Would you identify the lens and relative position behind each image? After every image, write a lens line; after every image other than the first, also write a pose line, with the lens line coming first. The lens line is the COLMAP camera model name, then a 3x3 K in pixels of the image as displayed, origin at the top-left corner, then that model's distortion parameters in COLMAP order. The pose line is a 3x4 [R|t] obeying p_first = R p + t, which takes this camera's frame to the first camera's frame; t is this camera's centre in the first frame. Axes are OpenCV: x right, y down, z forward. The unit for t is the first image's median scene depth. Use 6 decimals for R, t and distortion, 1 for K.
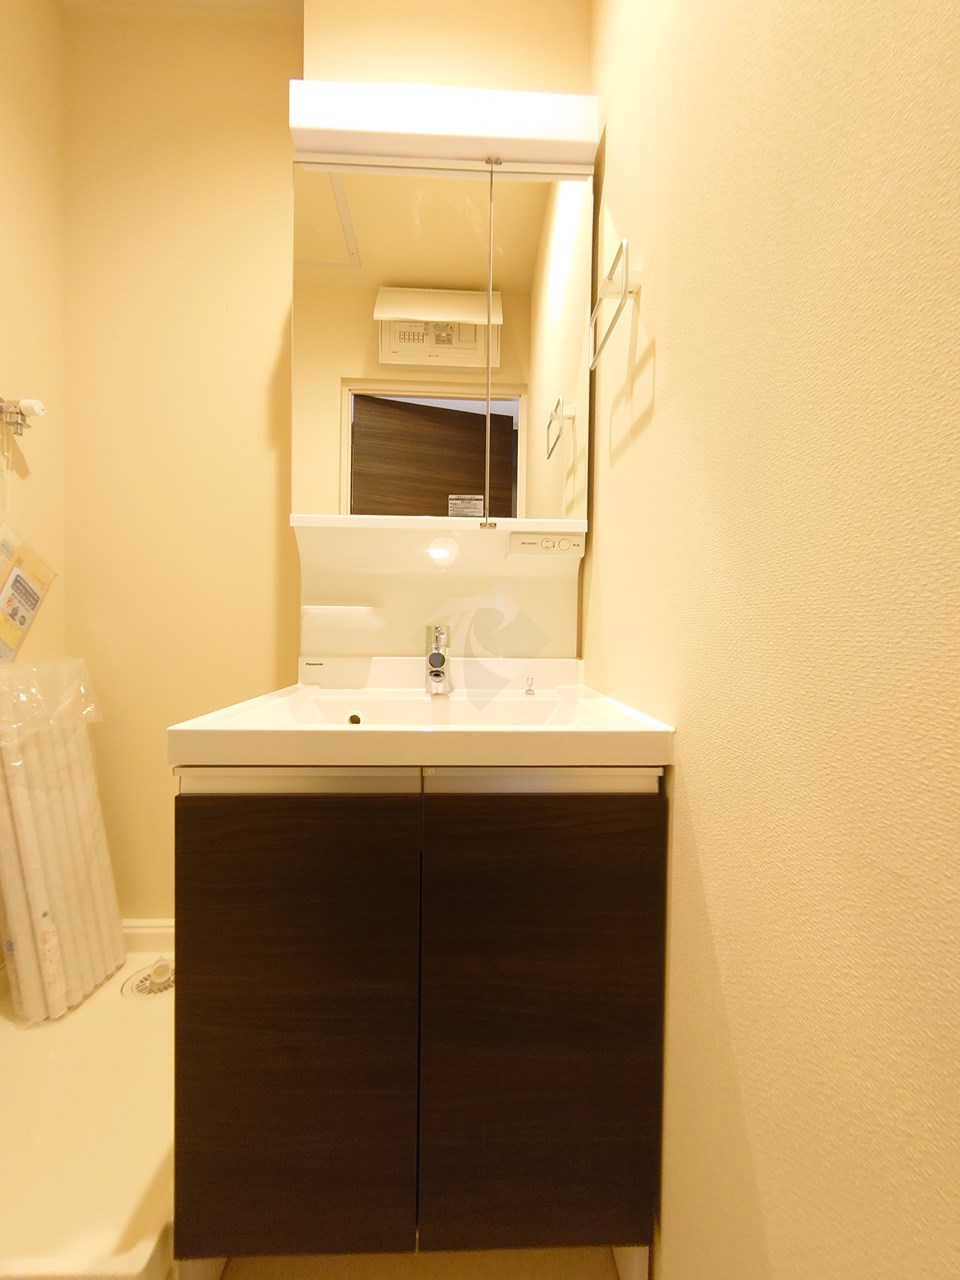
lens RADIAL K [[552.5, 0, 480.0], [0, 552.5, 640.0], [0, 0, 1]] dist [-0.003256, 0.000589]
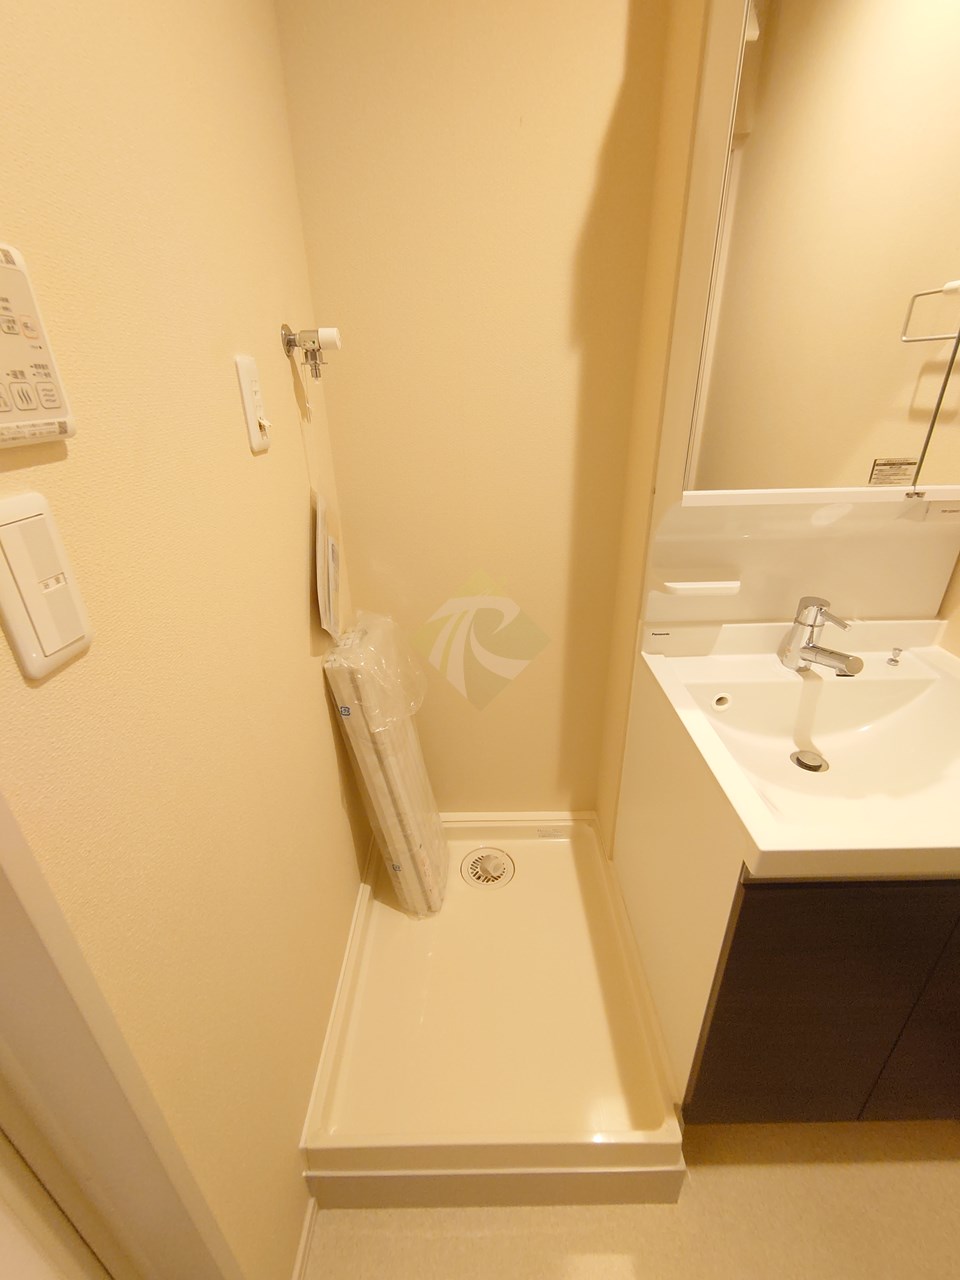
lens RADIAL K [[552.5, 0, 480.0], [0, 552.5, 640.0], [0, 0, 1]] dist [-0.003256, 0.000589]
pose [[0.999160, -0.012259, -0.039090, -0.590827], [0.027472, 0.908335, 0.417341, -0.362678], [0.030391, -0.418064, 0.907909, 0.129218]]
